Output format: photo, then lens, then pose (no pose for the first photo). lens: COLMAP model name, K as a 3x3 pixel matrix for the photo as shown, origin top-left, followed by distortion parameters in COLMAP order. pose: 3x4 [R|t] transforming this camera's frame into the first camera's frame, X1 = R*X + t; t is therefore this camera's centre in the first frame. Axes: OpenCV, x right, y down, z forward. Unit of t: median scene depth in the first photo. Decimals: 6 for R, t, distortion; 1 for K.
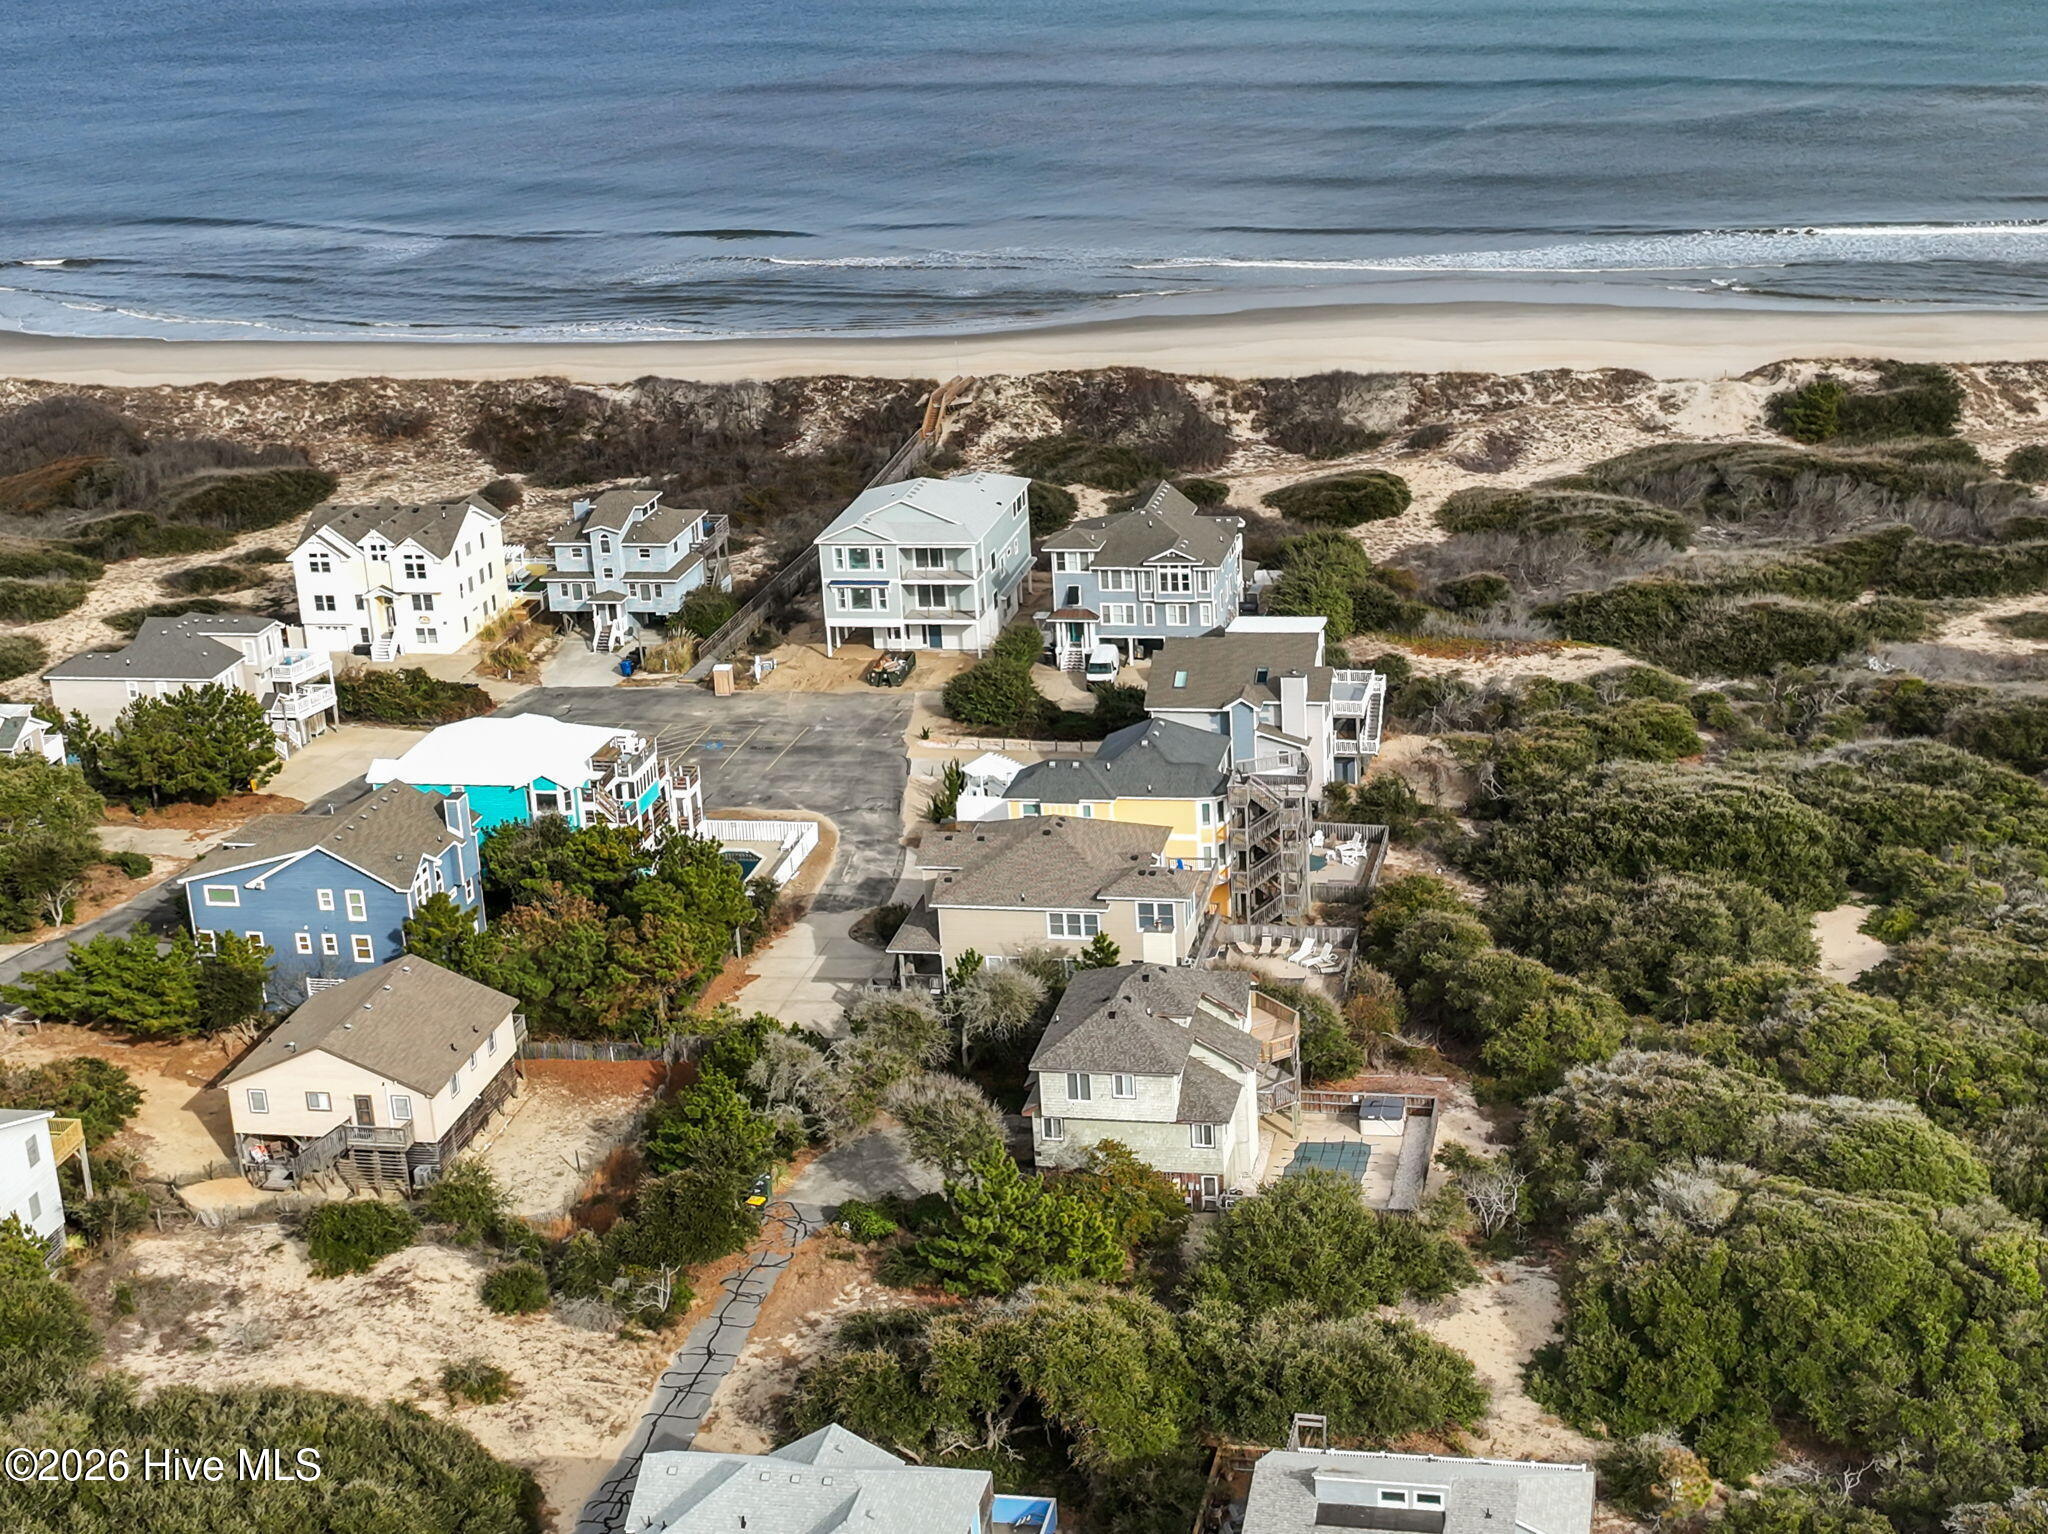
lens RADIAL K [[2991.5, 0, 1024.0], [0, 2991.5, 767.0], [0, 0, 1]] dist [0.029205, -0.086813]
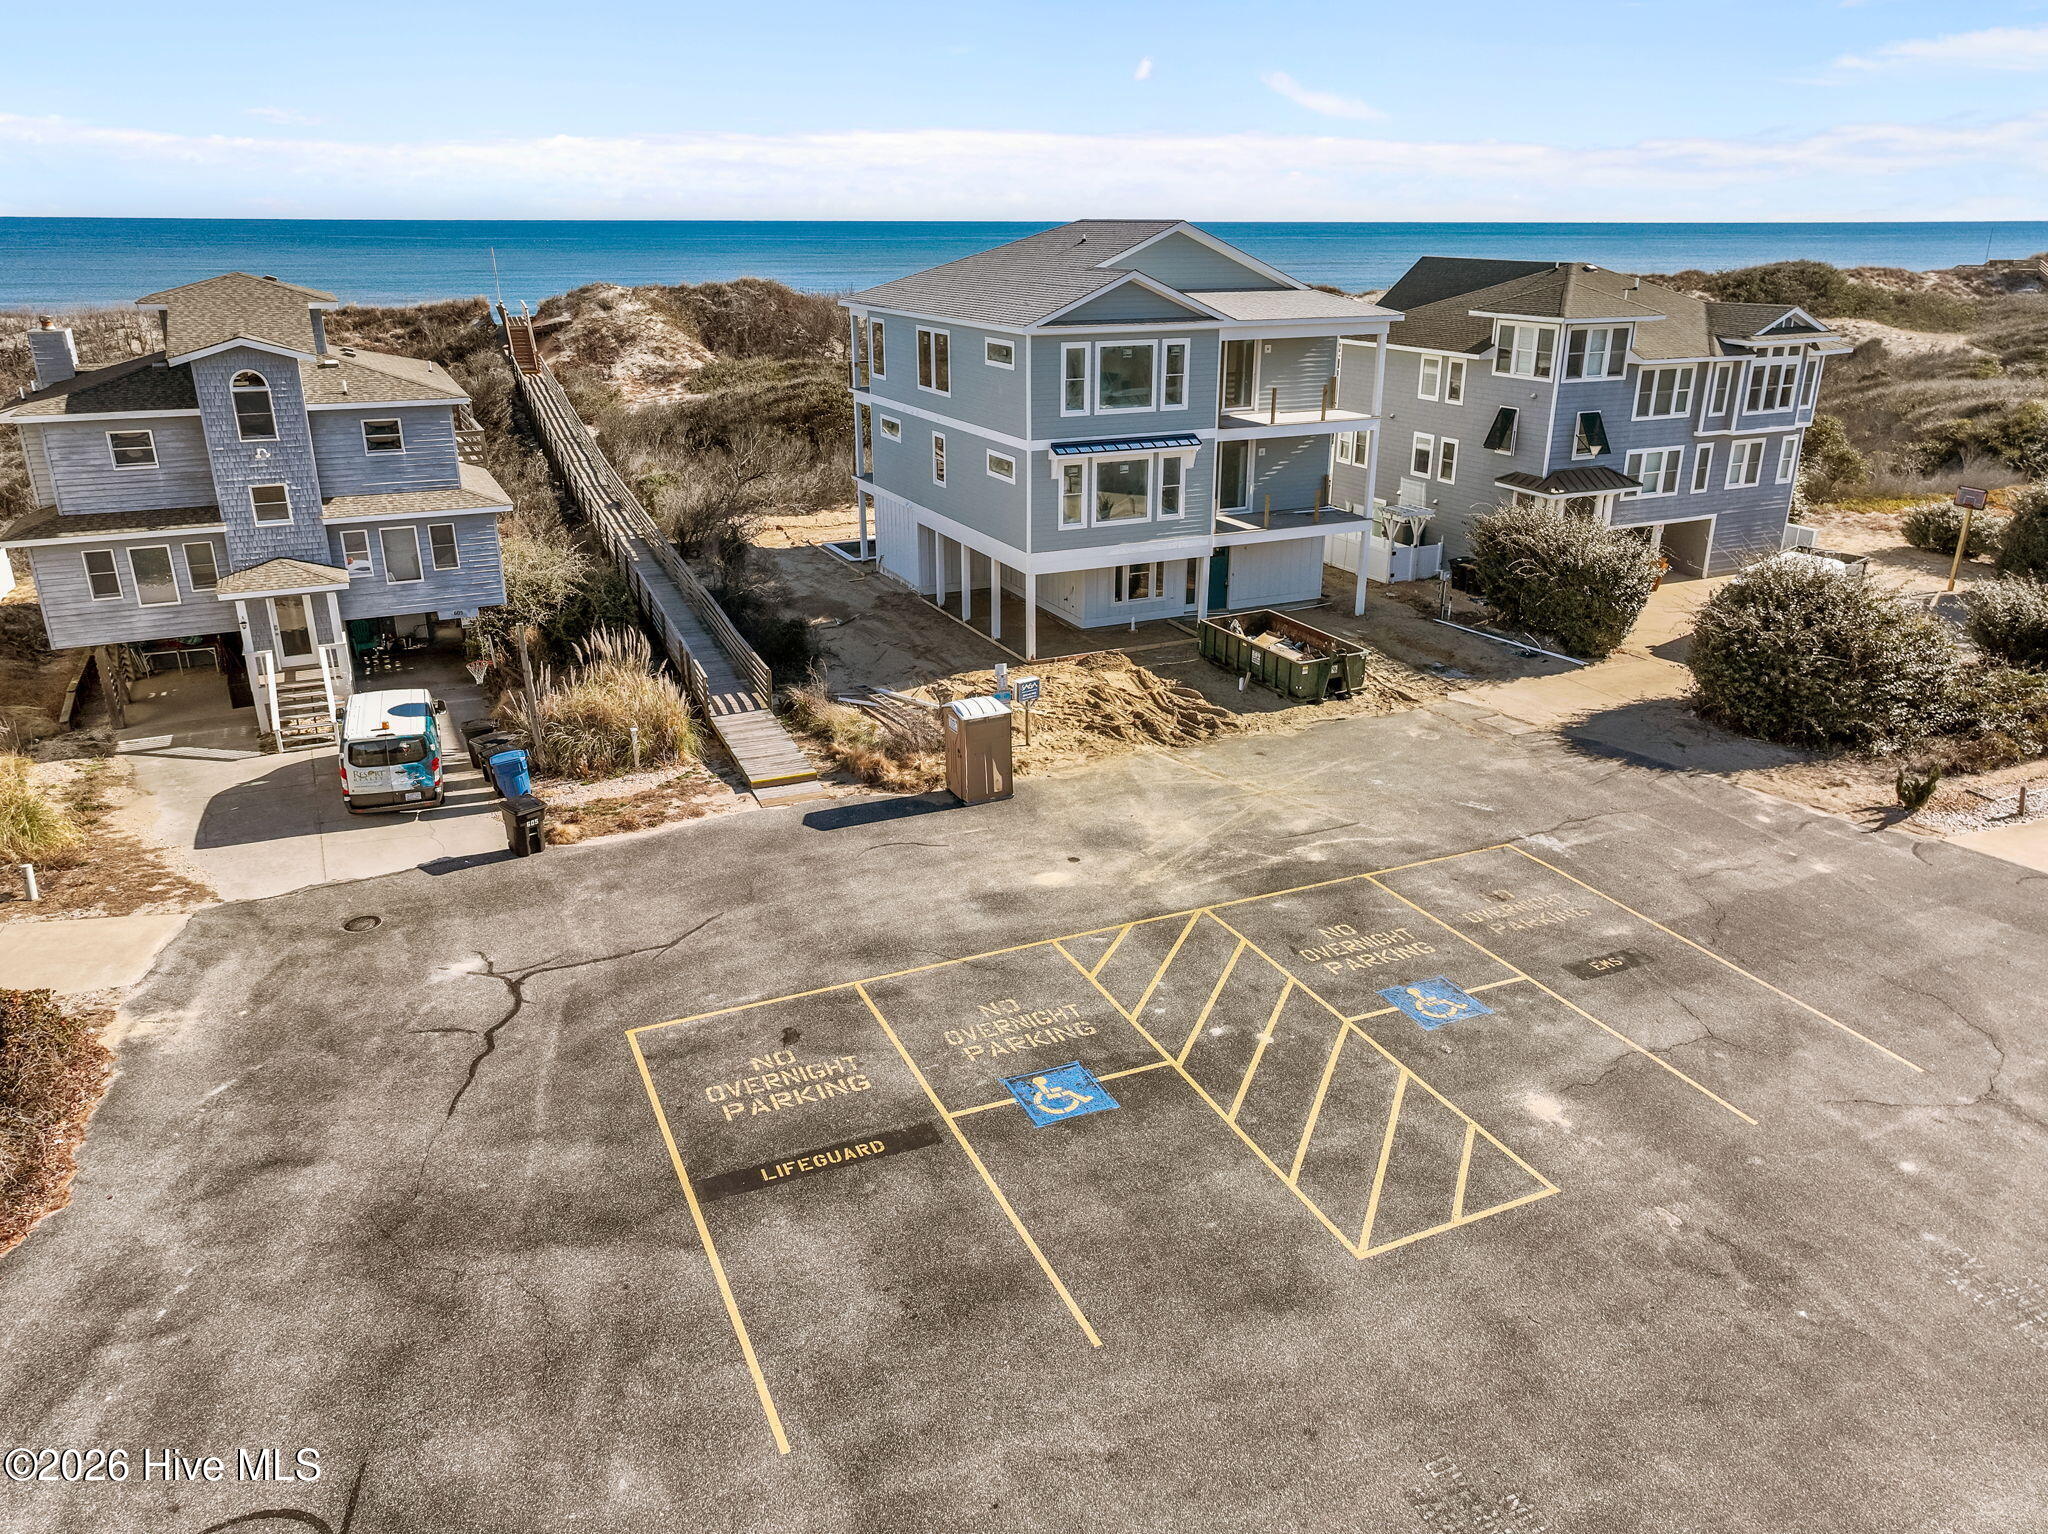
lens RADIAL K [[1461.7, 0, 1024.0], [0, 1461.7, 767.0], [0, 0, 1]] dist [0.005508, 0.006645]
pose [[0.789360, -0.161244, 0.592378, -0.183719], [0.162760, 0.985330, 0.051323, -0.034134], [-0.591963, 0.055903, 0.804024, 0.882895]]
